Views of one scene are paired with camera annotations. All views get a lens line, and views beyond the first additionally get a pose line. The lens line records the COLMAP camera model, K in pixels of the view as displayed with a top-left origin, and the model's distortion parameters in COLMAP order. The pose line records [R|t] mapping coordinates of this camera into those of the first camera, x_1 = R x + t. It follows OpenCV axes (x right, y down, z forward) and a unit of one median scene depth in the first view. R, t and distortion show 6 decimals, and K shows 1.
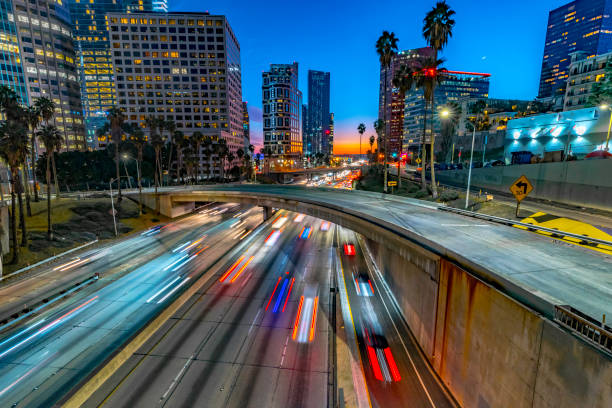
lens RADIAL K [[263.1, 0, 295.6], [0, 263.1, 201.0], [0, 0, 1]] dist [0.001774, 0.000723]
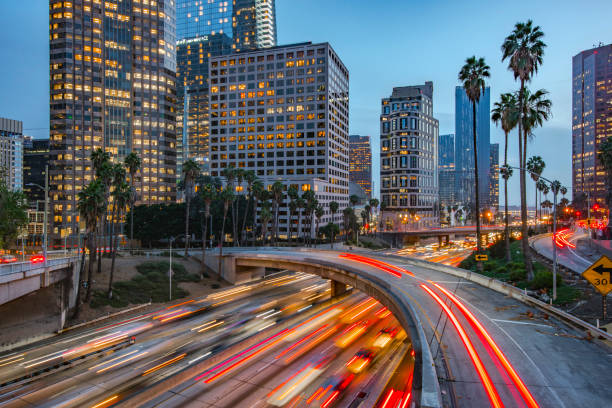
lens RADIAL K [[380.2, 0, 308.1], [0, 380.2, 207.1], [0, 0, 1]] dist [0.017228, -0.004485]
pose [[0.935886, 0.003693, -0.352284, 0.099971], [-0.062015, 0.986058, -0.154413, -0.004443], [0.346802, 0.166360, 0.923067, -0.043582]]
